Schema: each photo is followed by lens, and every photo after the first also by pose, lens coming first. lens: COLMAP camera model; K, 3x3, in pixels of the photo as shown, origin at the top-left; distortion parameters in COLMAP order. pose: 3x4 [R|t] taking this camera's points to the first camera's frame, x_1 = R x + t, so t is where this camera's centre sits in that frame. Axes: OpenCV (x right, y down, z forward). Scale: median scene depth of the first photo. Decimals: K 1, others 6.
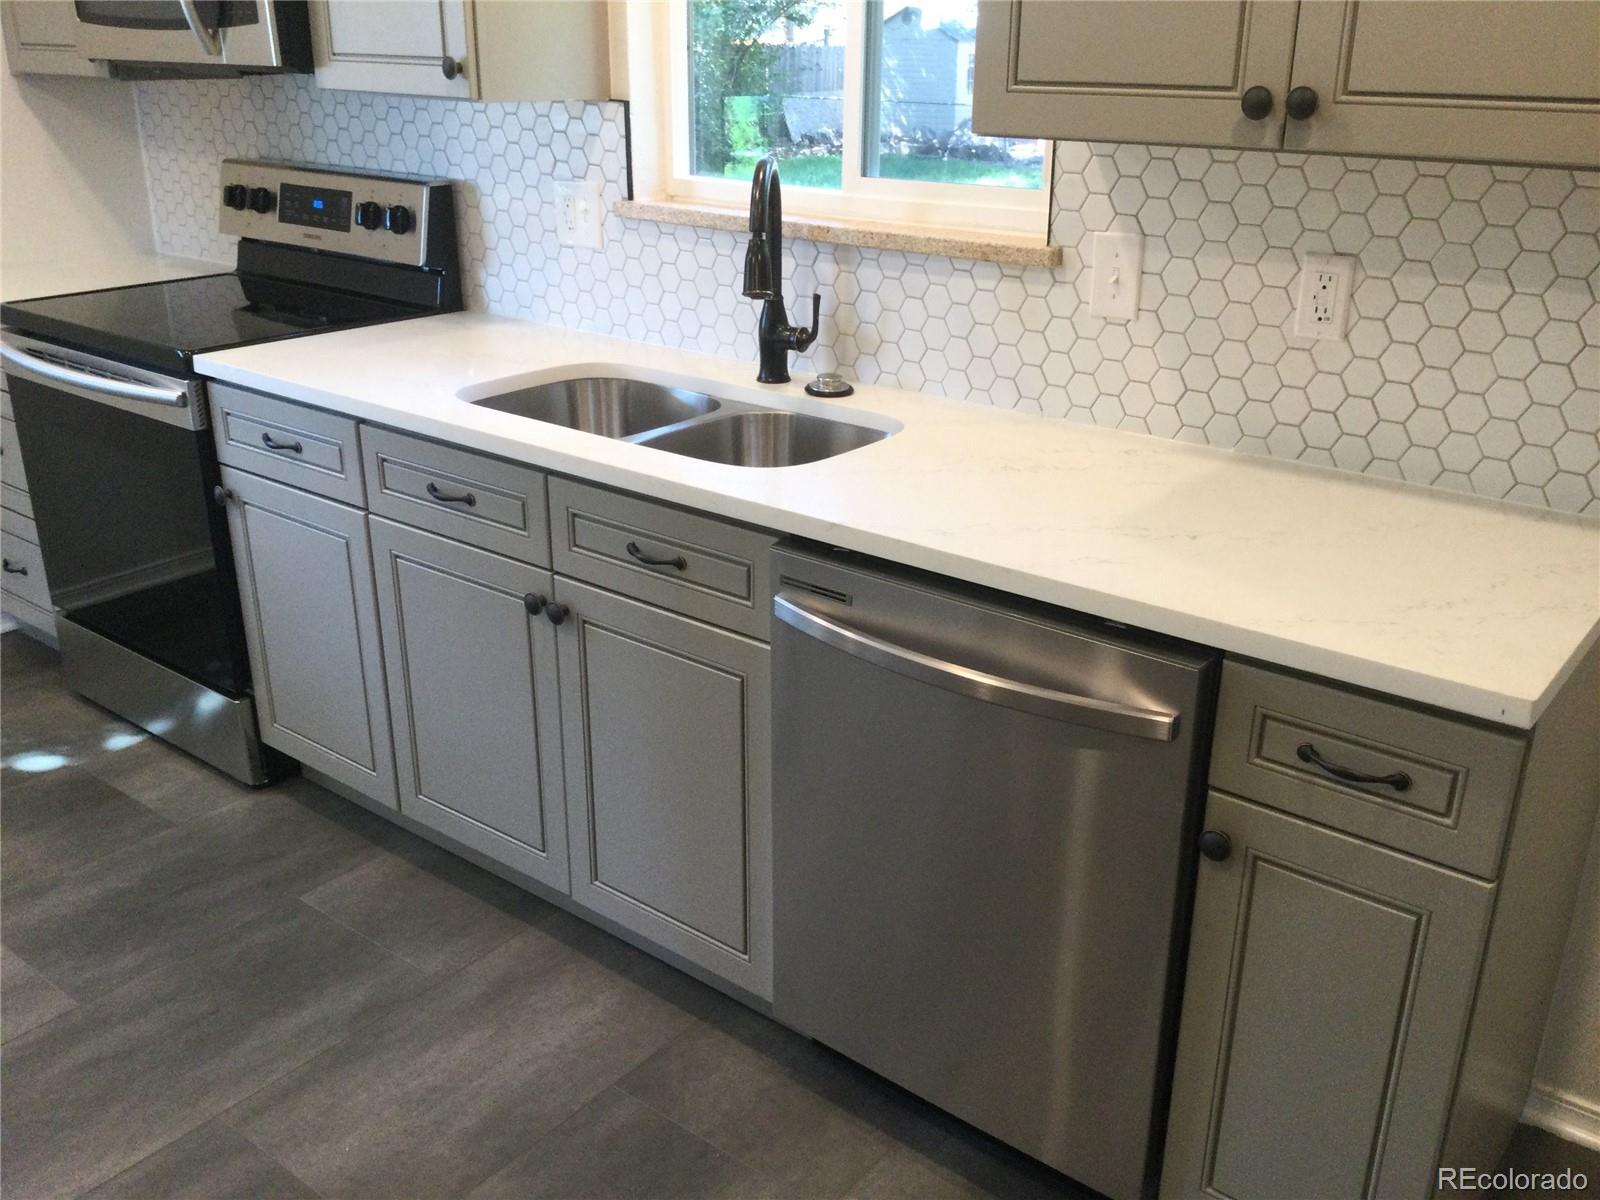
lens RADIAL K [[1426.4, 0, 800.0], [0, 1426.4, 600.0], [0, 0, 1]] dist [0.209814, -0.508382]
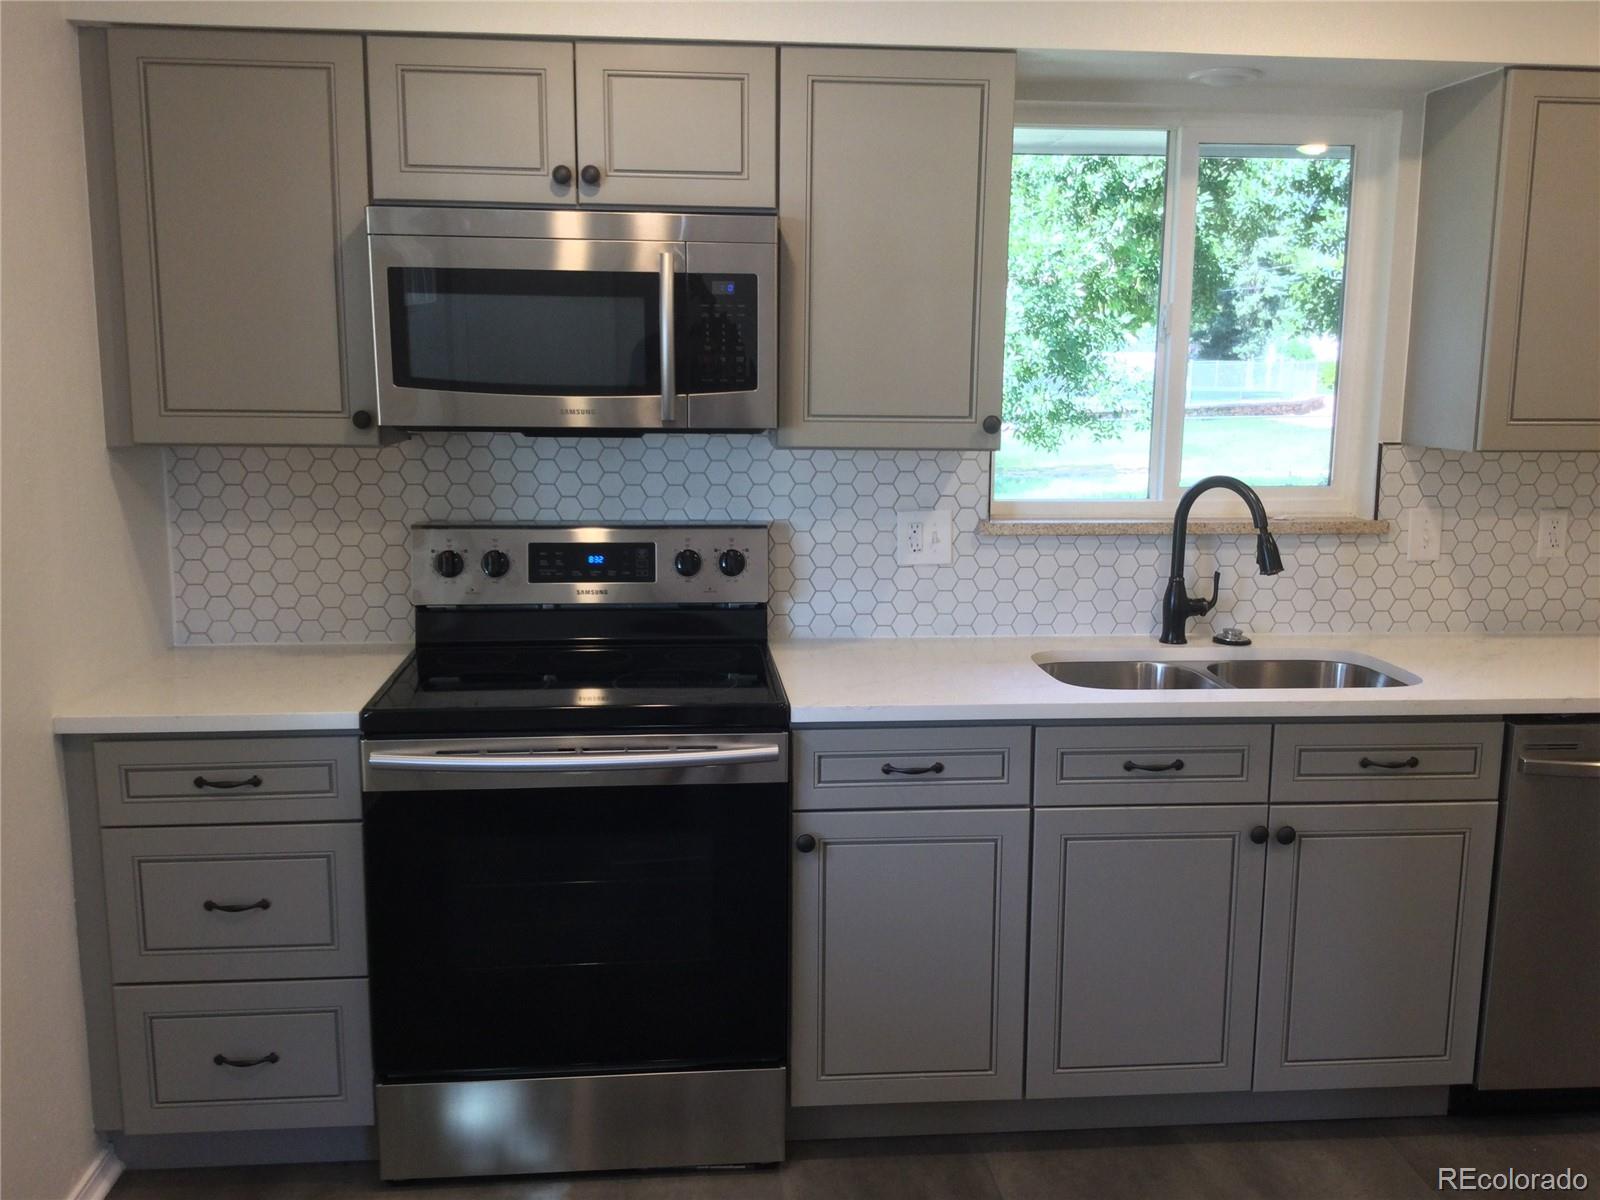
lens RADIAL K [[1426.2, 0, 800.0], [0, 1426.2, 600.0], [0, 0, 1]] dist [0.103277, -0.189181]
pose [[0.724060, -0.118063, 0.679557, -1.248467], [0.252313, 0.962291, -0.101652, -0.159228], [-0.641931, 0.245064, 0.726546, 0.309414]]
